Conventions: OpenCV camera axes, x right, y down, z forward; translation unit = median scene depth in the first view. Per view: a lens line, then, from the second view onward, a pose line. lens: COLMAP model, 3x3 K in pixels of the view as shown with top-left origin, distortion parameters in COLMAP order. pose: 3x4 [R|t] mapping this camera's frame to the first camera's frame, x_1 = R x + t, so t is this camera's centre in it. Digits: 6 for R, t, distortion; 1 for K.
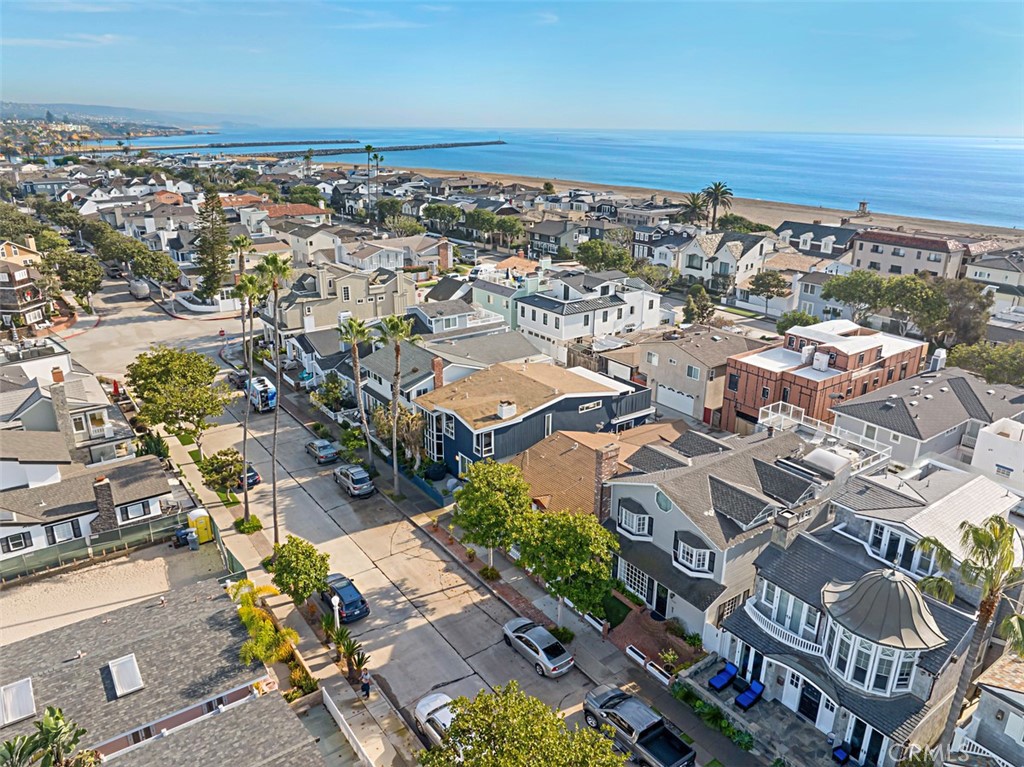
lens RADIAL K [[721.9, 0, 513.9], [0, 721.9, 384.2], [0, 0, 1]] dist [-0.032828, -0.001815]
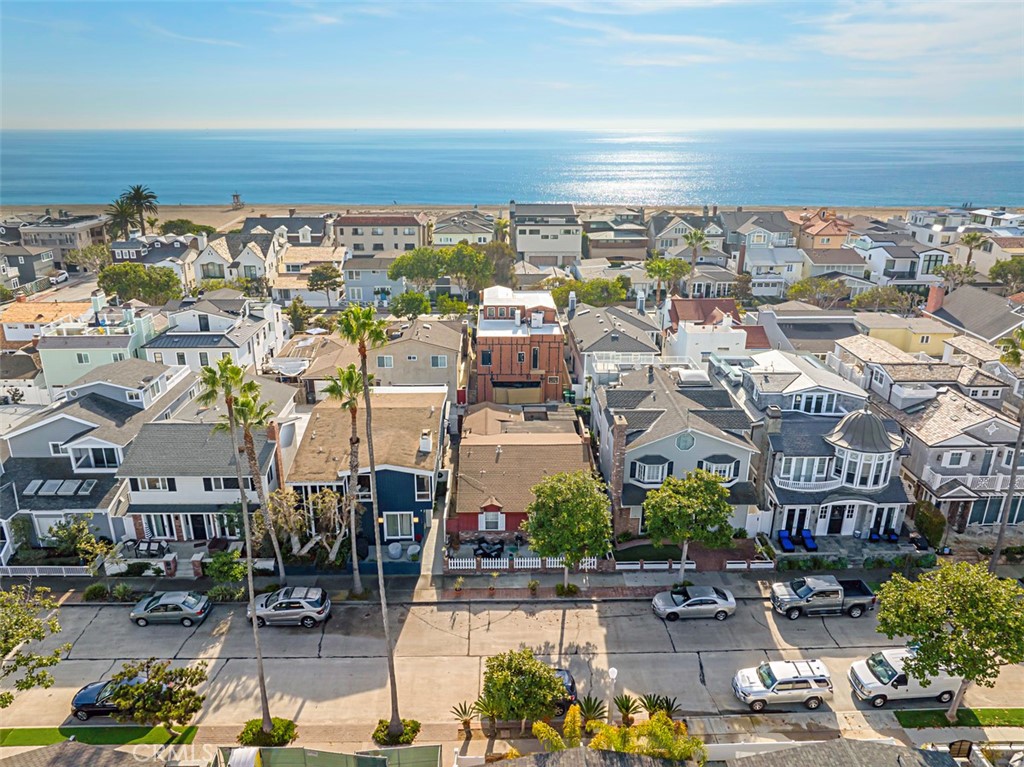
lens RADIAL K [[721.9, 0, 514.9], [0, 721.9, 383.9], [0, 0, 1]] dist [-0.032828, -0.001815]
pose [[0.558984, -0.282421, 0.779599, -0.401101], [0.277504, 0.949708, 0.145071, -0.084108], [-0.781363, 0.135249, 0.609245, 0.234625]]
